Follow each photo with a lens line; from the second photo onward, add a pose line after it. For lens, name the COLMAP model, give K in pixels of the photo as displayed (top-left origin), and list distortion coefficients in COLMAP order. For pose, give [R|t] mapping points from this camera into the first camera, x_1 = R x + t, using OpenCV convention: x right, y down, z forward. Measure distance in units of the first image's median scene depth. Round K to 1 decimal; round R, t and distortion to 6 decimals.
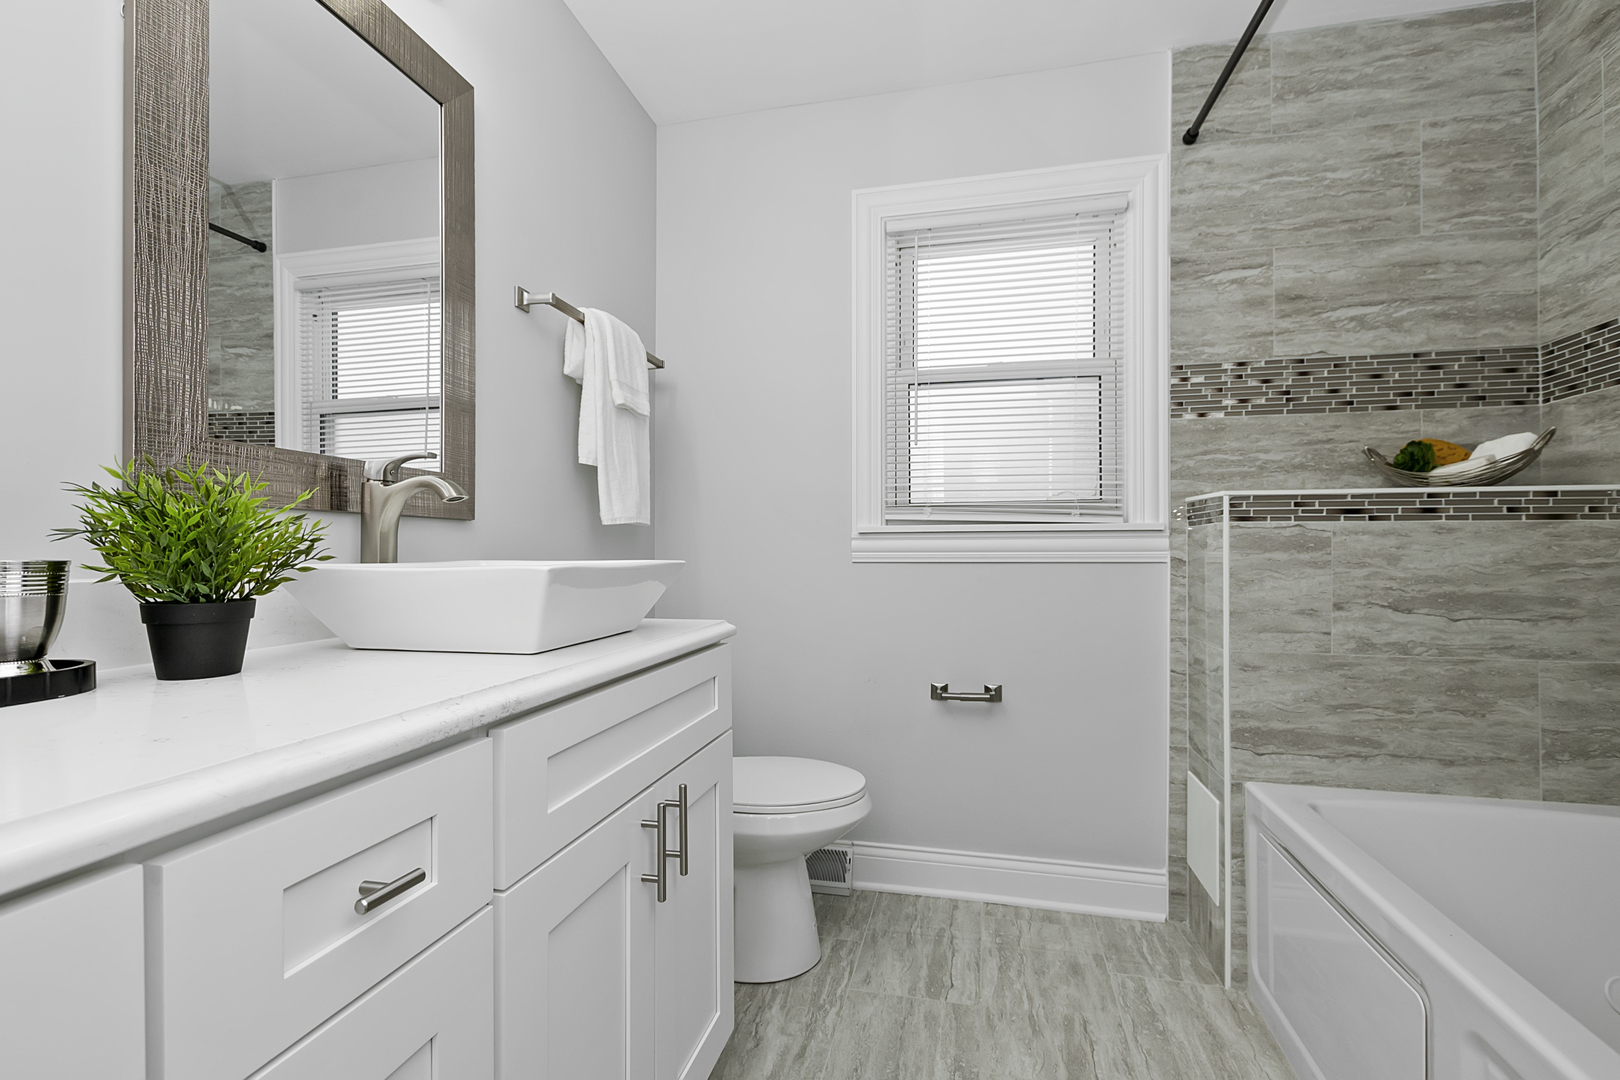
lens RADIAL K [[708.2, 0, 807.7], [0, 708.2, 546.0], [0, 0, 1]] dist [-0.000431, -0.001164]
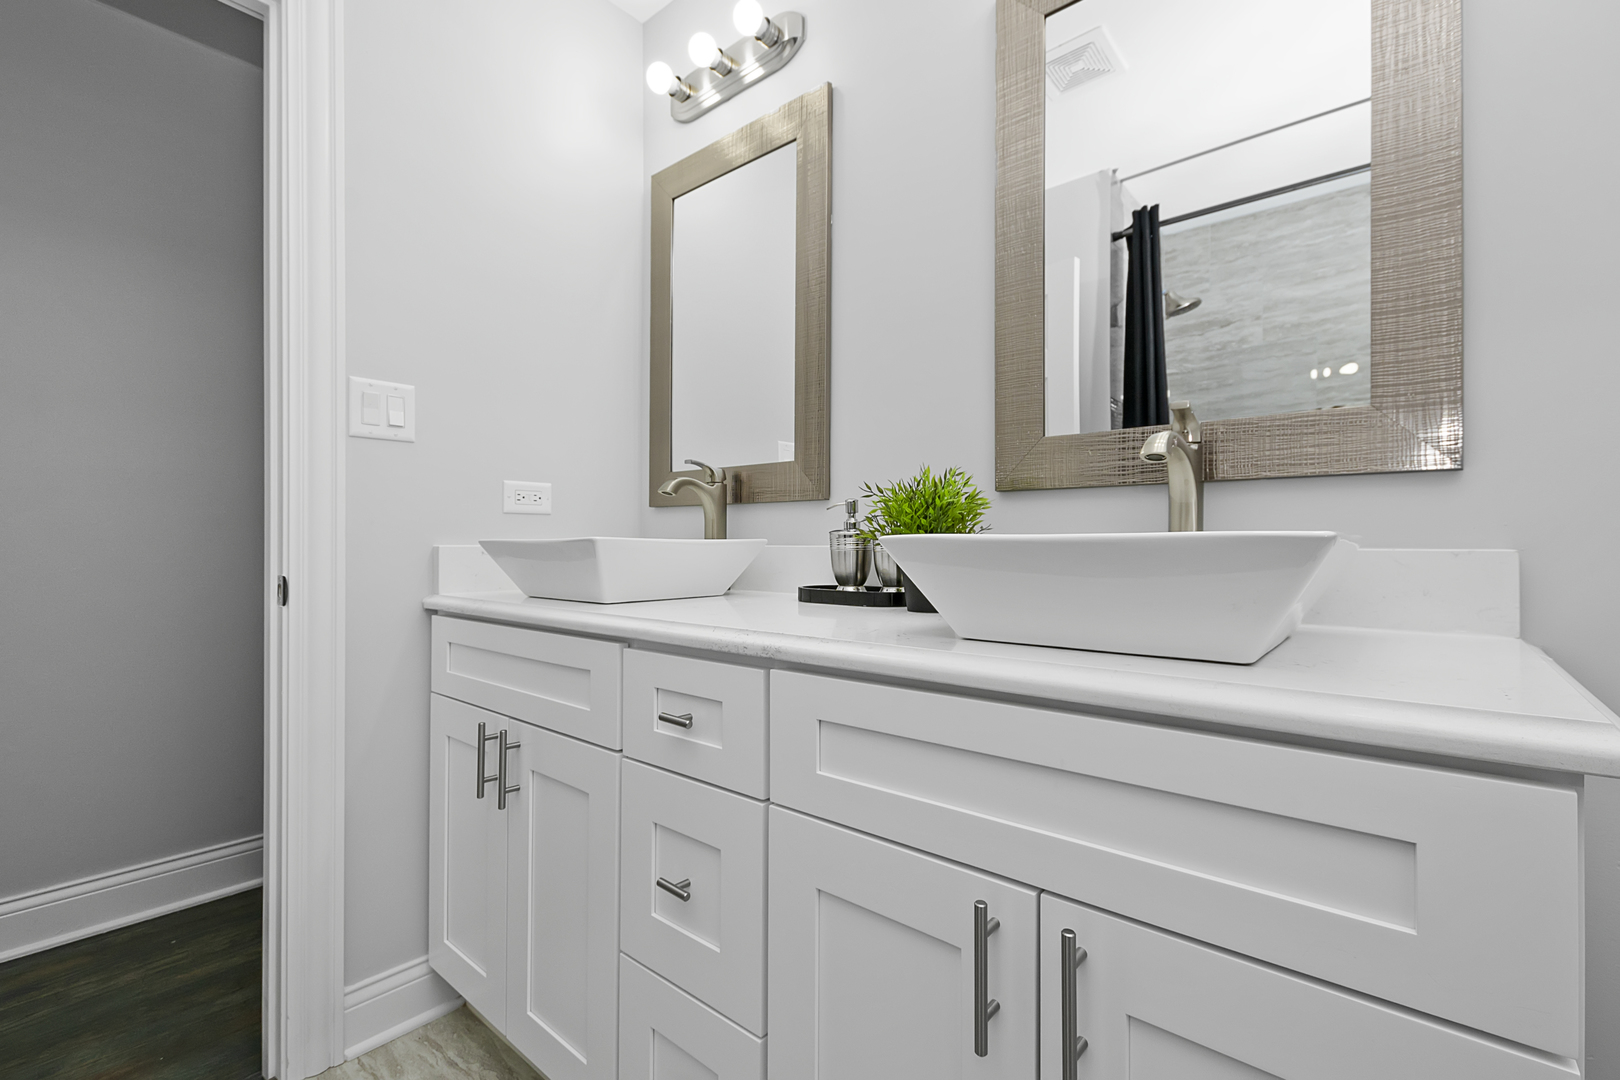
lens RADIAL K [[708.2, 0, 804.1], [0, 708.2, 539.8], [0, 0, 1]] dist [-0.000431, -0.001164]
pose [[-0.457603, -0.002018, -0.889154, 0.587841], [0.004702, 0.999978, -0.004690, 0.020991], [0.889144, -0.006327, -0.457584, 1.190499]]
